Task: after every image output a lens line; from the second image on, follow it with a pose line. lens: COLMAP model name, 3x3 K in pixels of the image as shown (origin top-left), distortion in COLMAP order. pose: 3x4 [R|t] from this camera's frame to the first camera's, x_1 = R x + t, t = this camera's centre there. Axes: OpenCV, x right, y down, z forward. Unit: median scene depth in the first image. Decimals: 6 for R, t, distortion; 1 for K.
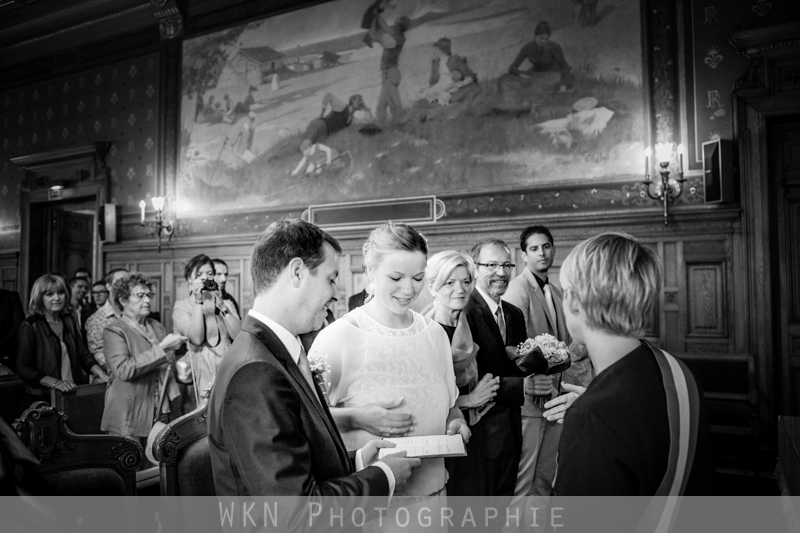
lens RADIAL K [[650.7, 0, 400.0], [0, 650.7, 266.5], [0, 0, 1]] dist [-0.099963, 0.118936]
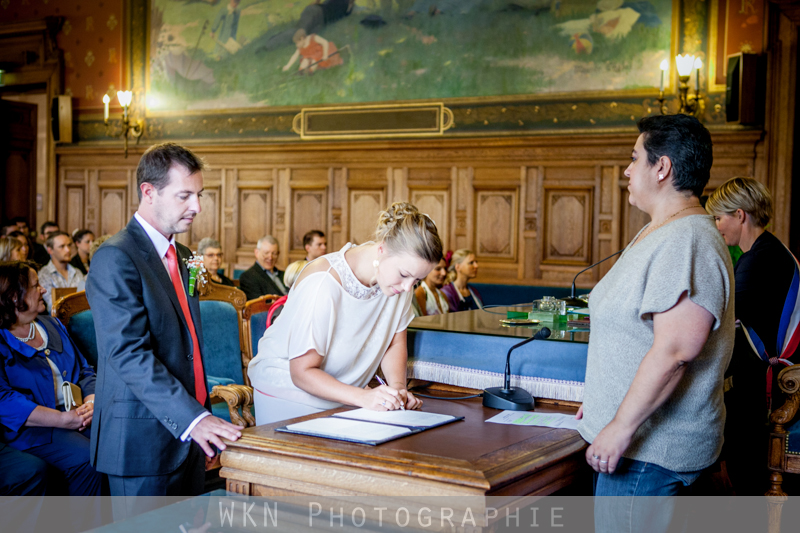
lens RADIAL K [[1051.5, 0, 400.0], [0, 1051.5, 266.5], [0, 0, 1]] dist [-0.002983, 0.045440]
pose [[0.996416, 0.032468, -0.078103, 0.105831], [-0.025358, 0.995586, 0.090363, -0.015483], [0.080692, -0.088059, 0.992842, -0.391887]]
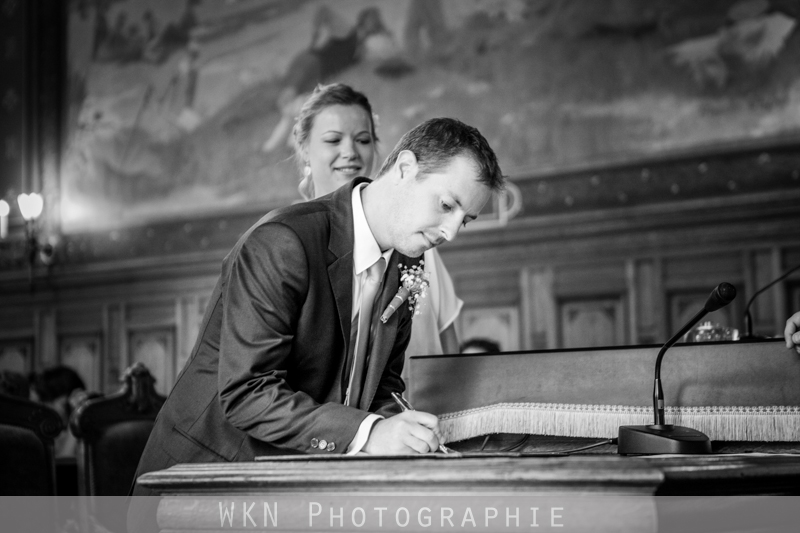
lens RADIAL K [[1512.7, 0, 400.0], [0, 1512.7, 266.5], [0, 0, 1]] dist [0.201017, 0.127433]
pose [[0.994261, -0.022928, -0.104491, 0.095566], [0.016021, 0.997660, -0.066468, 0.055423], [0.105771, 0.064413, 0.992302, -0.331178]]
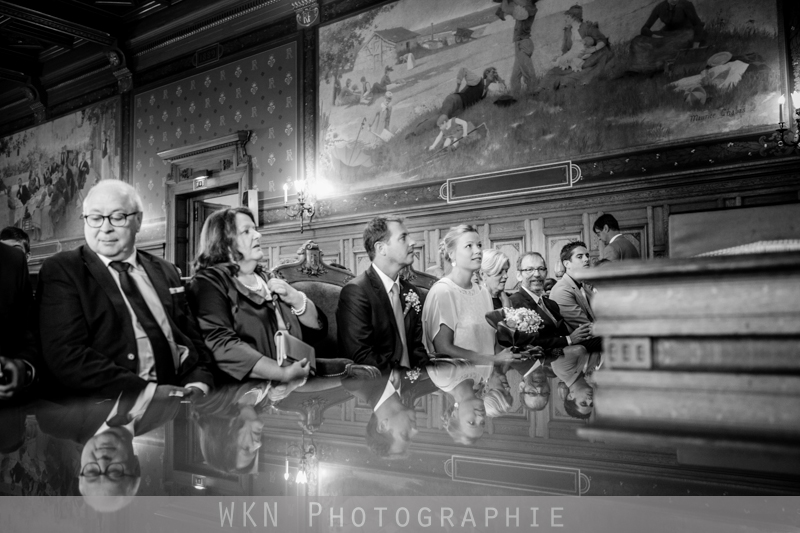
lens RADIAL K [[775.5, 0, 400.0], [0, 775.5, 266.5], [0, 0, 1]] dist [-0.081057, 0.127485]
pose [[0.982113, -0.023899, -0.186769, 0.012143], [0.019372, 0.999474, -0.026023, 0.076876], [0.187293, 0.021940, 0.982059, -0.215348]]
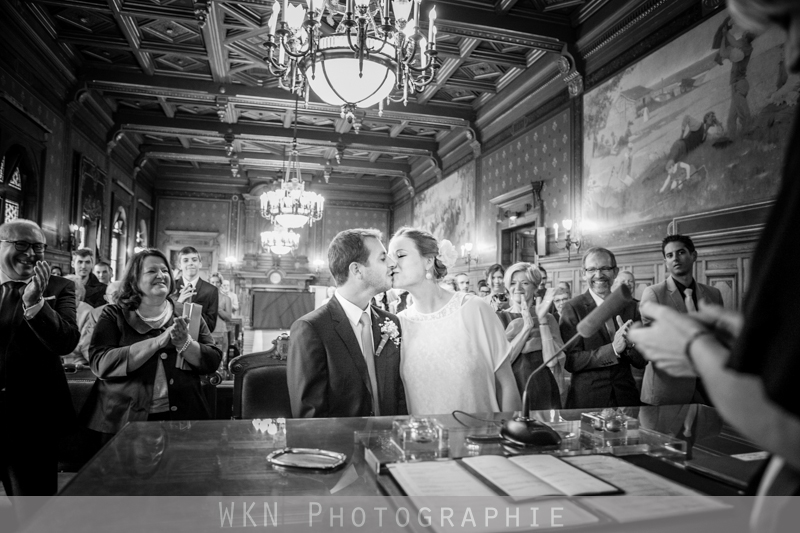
lens RADIAL K [[549.1, 0, 400.0], [0, 549.1, 266.5], [0, 0, 1]] dist [-0.104664, 0.074425]
pose [[0.667138, -0.019291, -0.744684, 0.244438], [0.007851, 0.999791, -0.018866, 0.004989], [0.744892, 0.006739, 0.667151, 0.021359]]
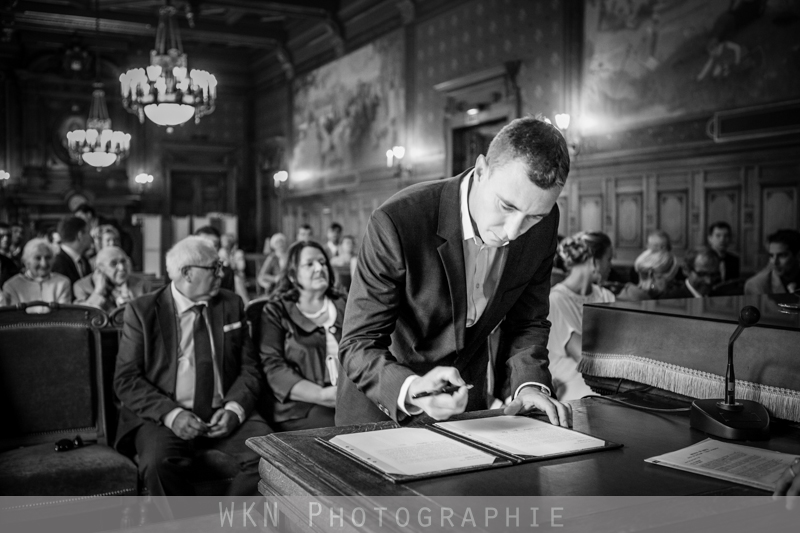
lens RADIAL K [[825.4, 0, 400.0], [0, 825.4, 266.5], [0, 0, 1]] dist [-0.057595, 0.096718]
pose [[0.816660, 0.028911, -0.576395, 0.168395], [0.022797, 0.996349, 0.082274, 0.014773], [0.576669, -0.080330, 0.813019, -0.197549]]
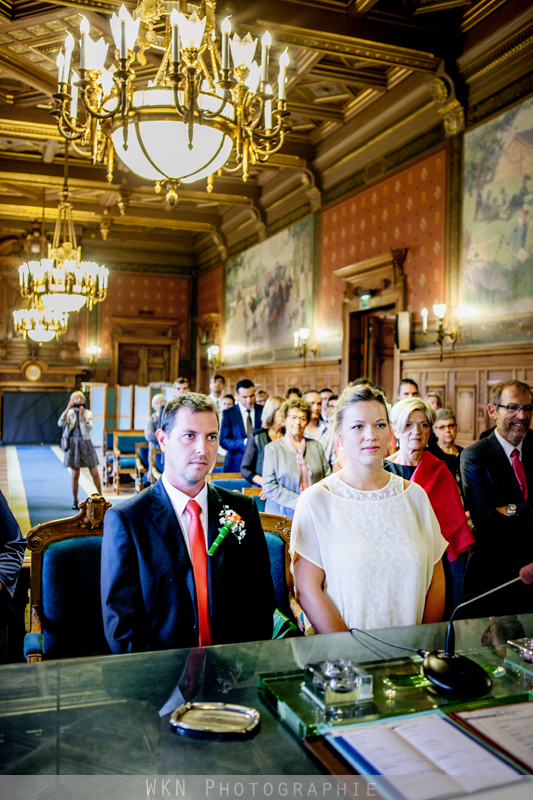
lens RADIAL K [[757.0, 0, 266.5], [0, 757.0, 400.0], [0, 0, 1]] dist [-0.075295, 0.104339]
pose [[0.729523, 0.027881, -0.683388, 0.246312], [0.010800, 0.998575, 0.052269, -0.029520], [0.683871, -0.045511, 0.728182, -0.015909]]
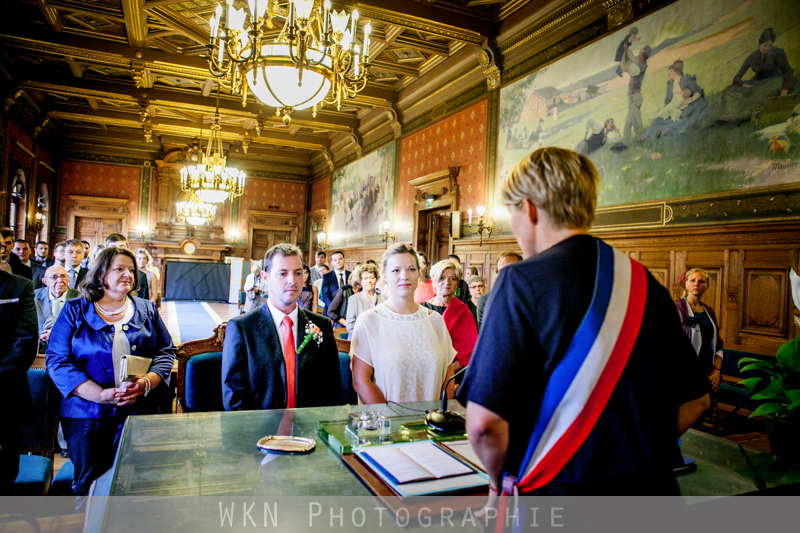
lens RADIAL K [[549.1, 0, 400.0], [0, 549.1, 266.5], [0, 0, 1]] dist [-0.104664, 0.074425]
pose [[0.774252, 0.037253, -0.631780, 0.271809], [-0.019926, 0.999206, 0.034499, -0.017808], [0.632564, -0.014121, 0.774380, -0.024041]]
